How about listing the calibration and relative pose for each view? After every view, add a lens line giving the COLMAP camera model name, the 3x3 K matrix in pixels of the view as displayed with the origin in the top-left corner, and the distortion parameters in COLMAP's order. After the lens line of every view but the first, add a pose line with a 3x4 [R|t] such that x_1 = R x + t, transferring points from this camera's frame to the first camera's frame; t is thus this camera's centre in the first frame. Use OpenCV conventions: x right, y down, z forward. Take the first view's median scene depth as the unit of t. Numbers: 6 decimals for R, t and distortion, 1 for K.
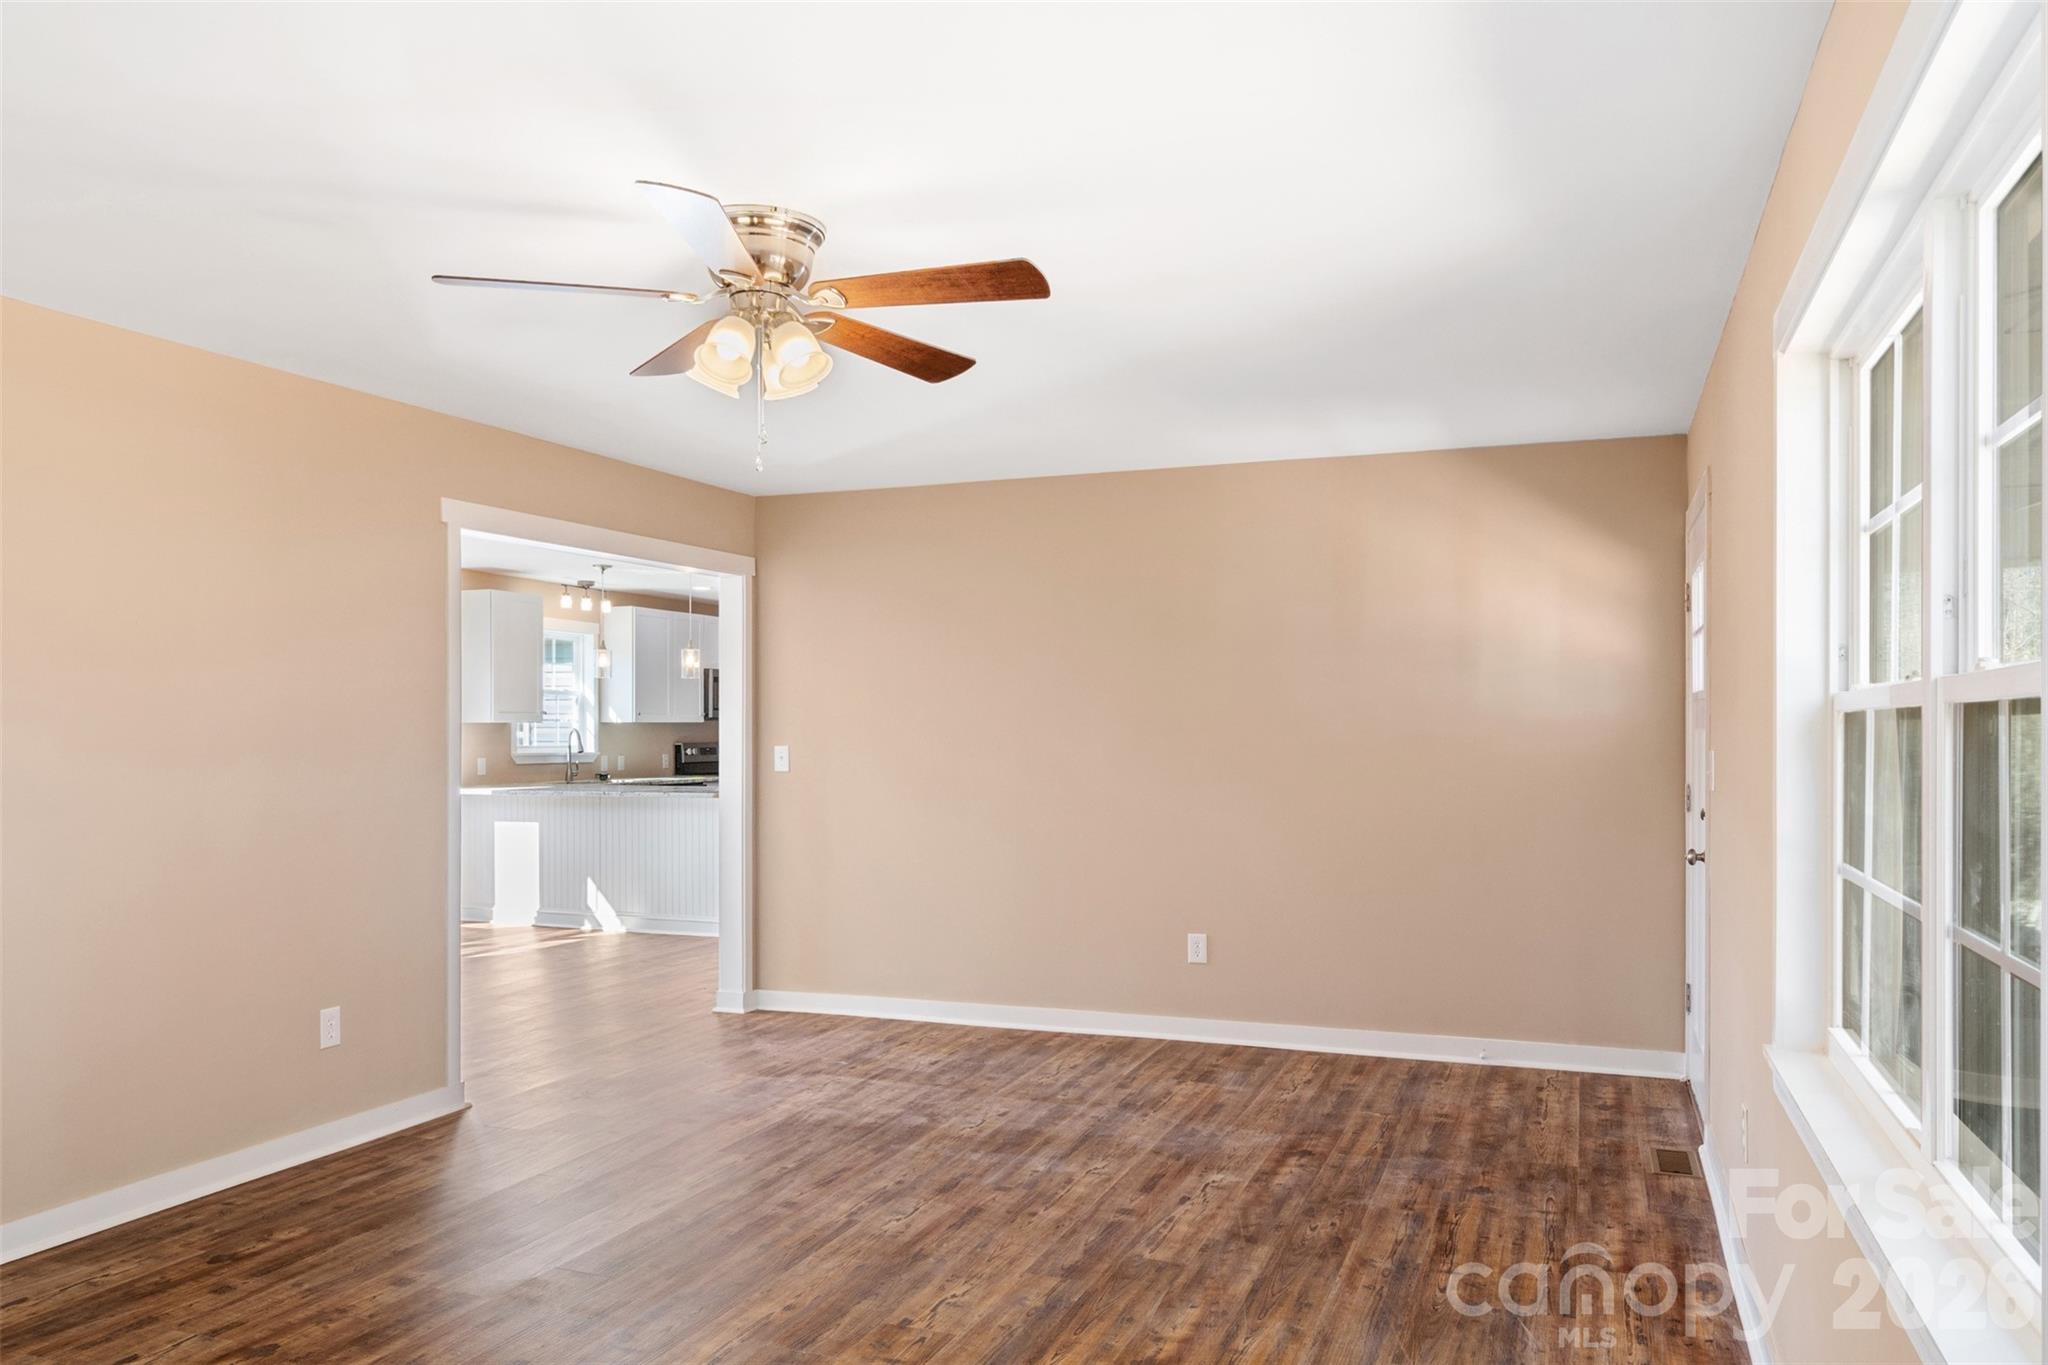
lens RADIAL K [[1444.3, 0, 1025.9], [0, 1444.3, 728.5], [0, 0, 1]] dist [-0.002919, -0.000385]
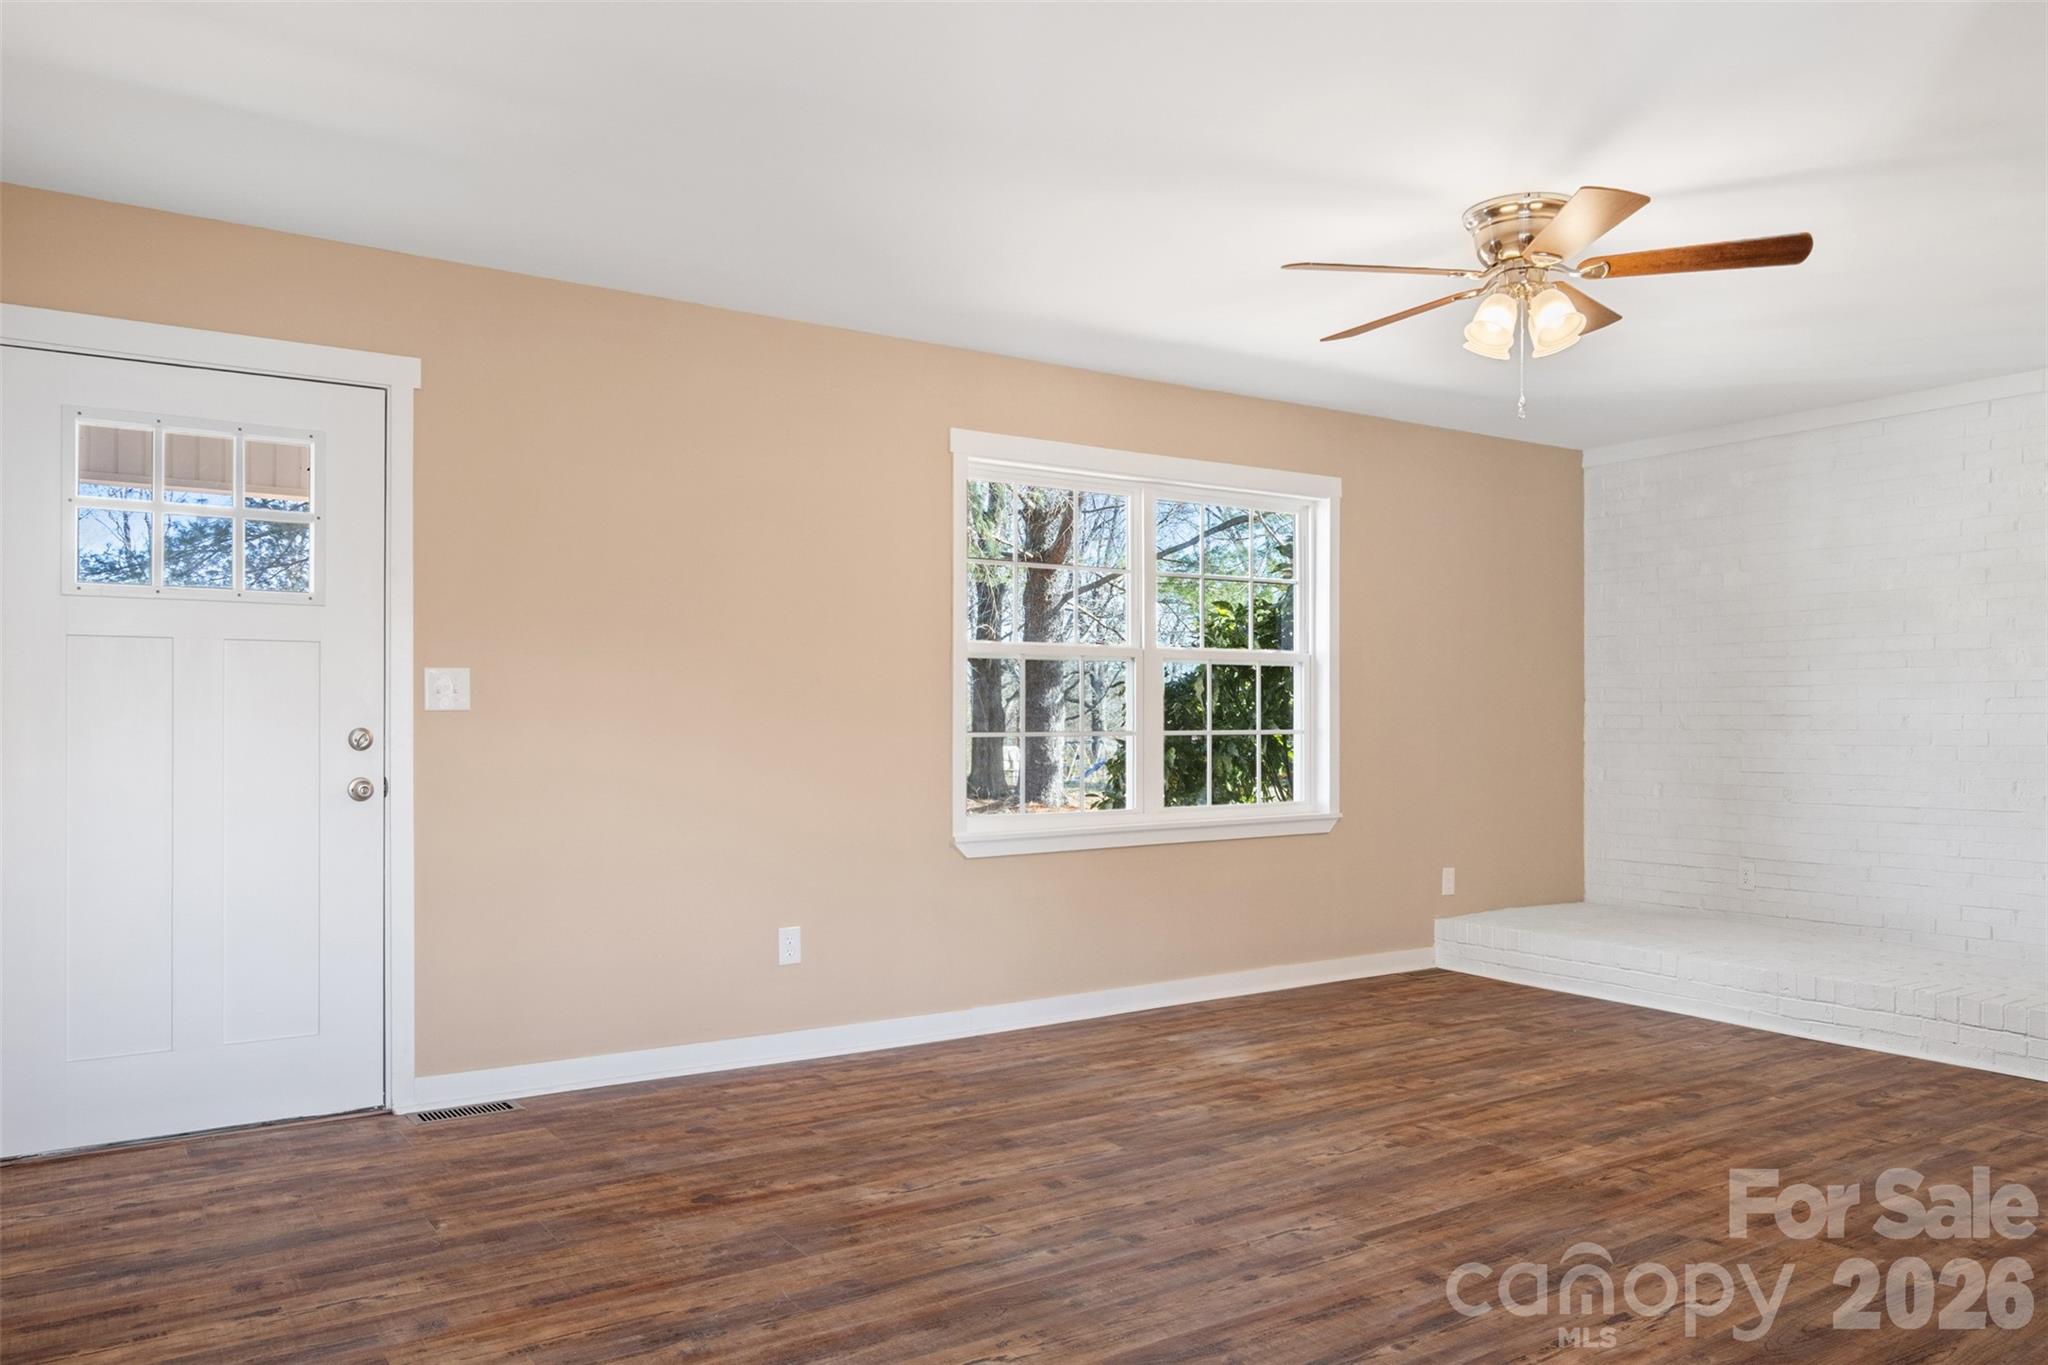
lens RADIAL K [[1444.3, 0, 1025.9], [0, 1444.3, 728.5], [0, 0, 1]] dist [-0.002919, -0.000385]
pose [[-0.813714, -0.004730, 0.581246, -0.443460], [-0.001862, 0.999983, 0.005532, 0.058103], [-0.581262, 0.003419, -0.813709, 1.808364]]
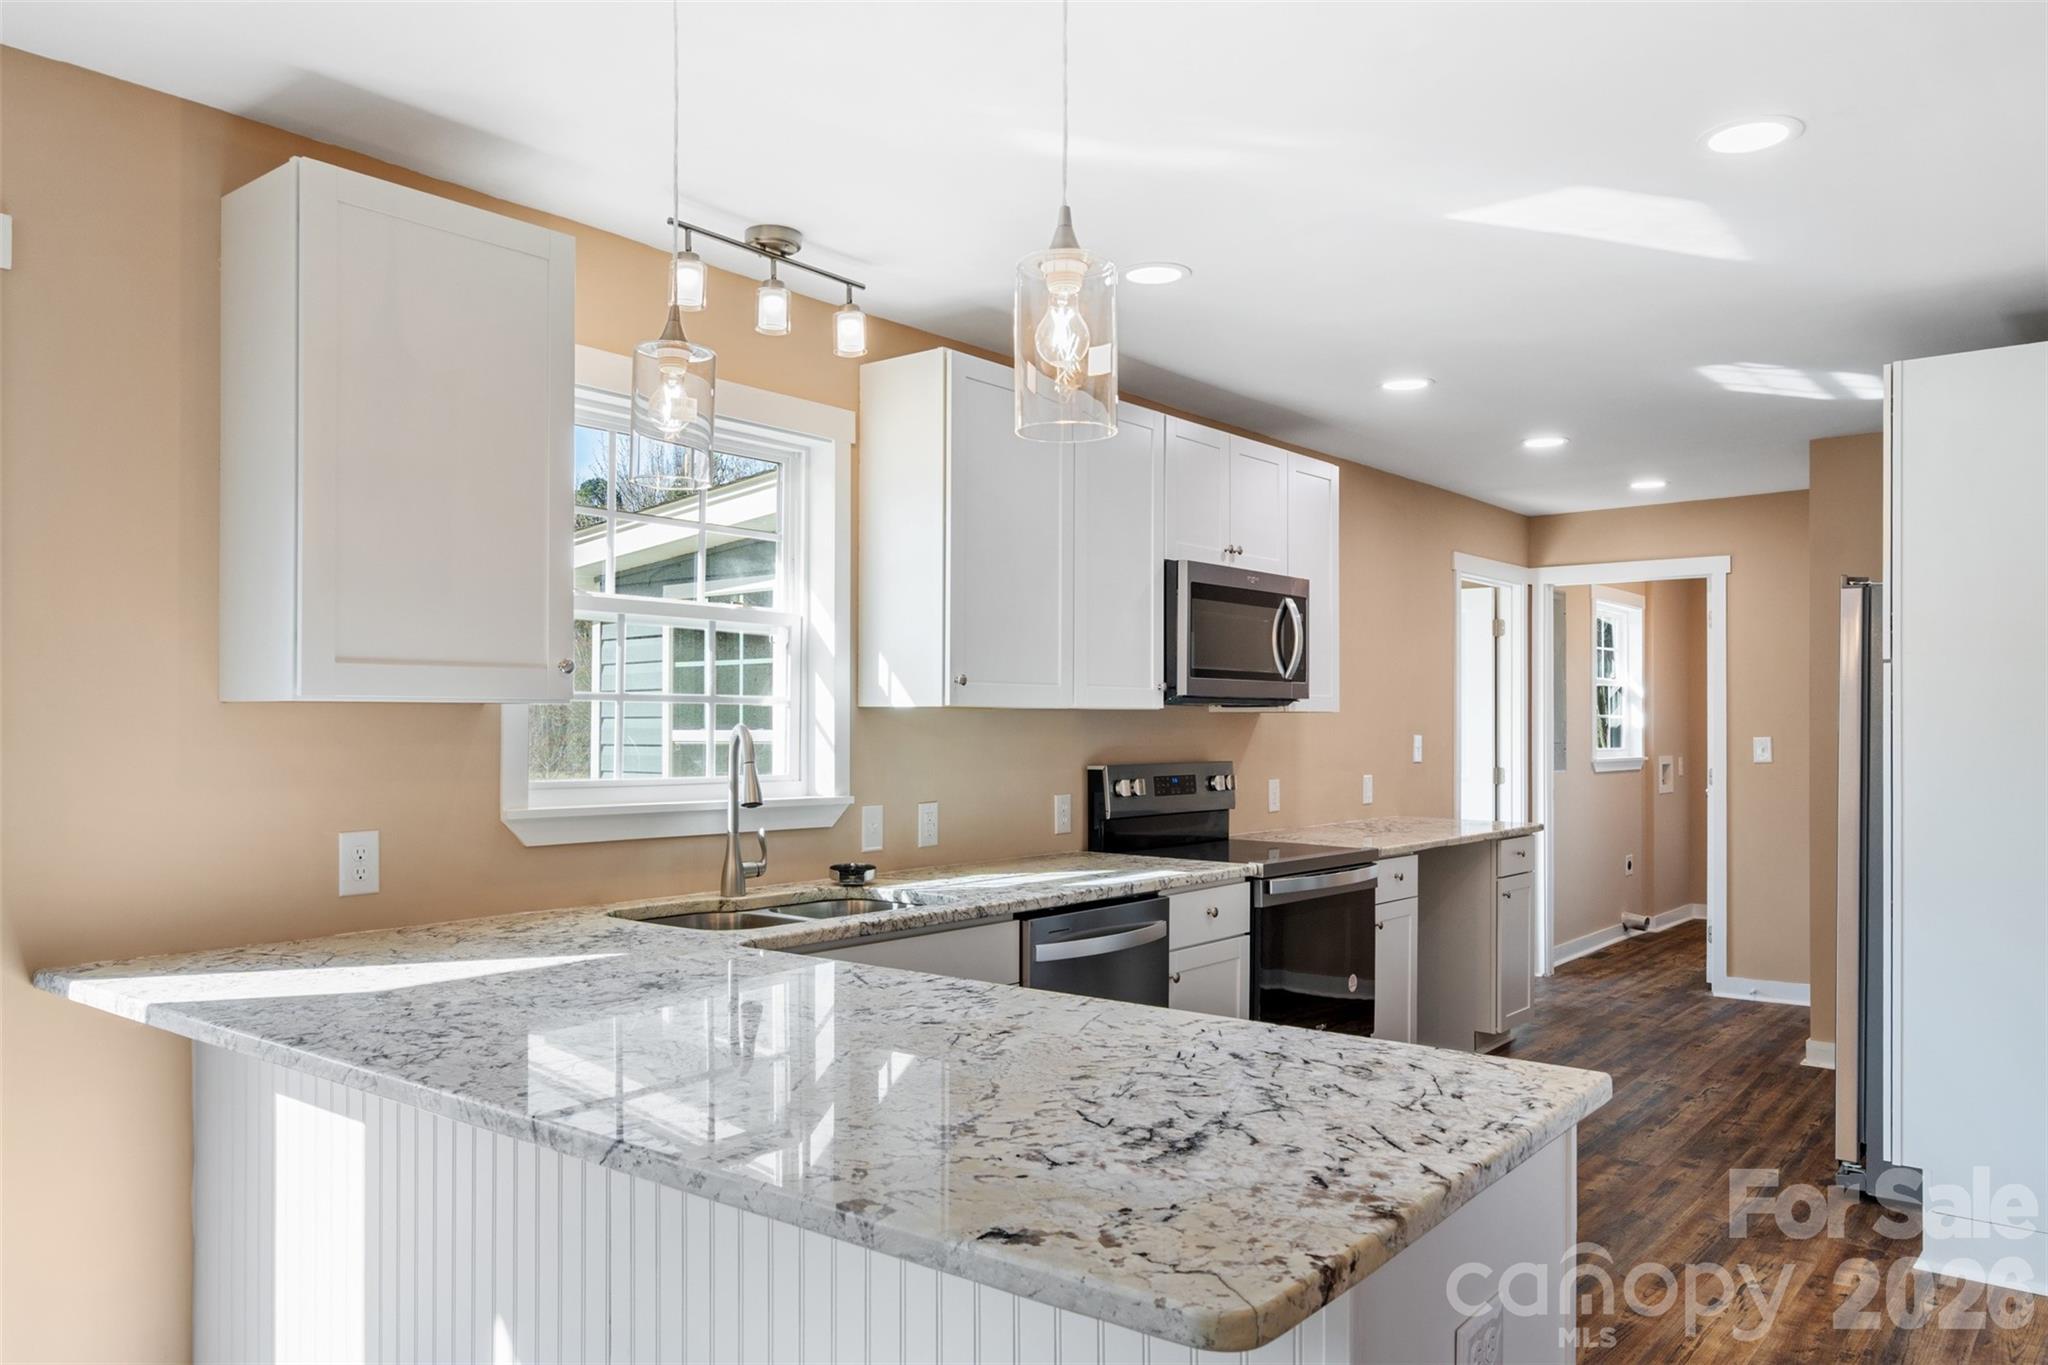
lens RADIAL K [[1444.3, 0, 1025.9], [0, 1444.3, 728.5], [0, 0, 1]] dist [-0.002919, -0.000385]
pose [[0.953204, 0.000874, -0.302326, -0.018461], [-0.002828, 0.999978, -0.006026, 0.000316], [0.302314, 0.006599, 0.953186, 0.081429]]
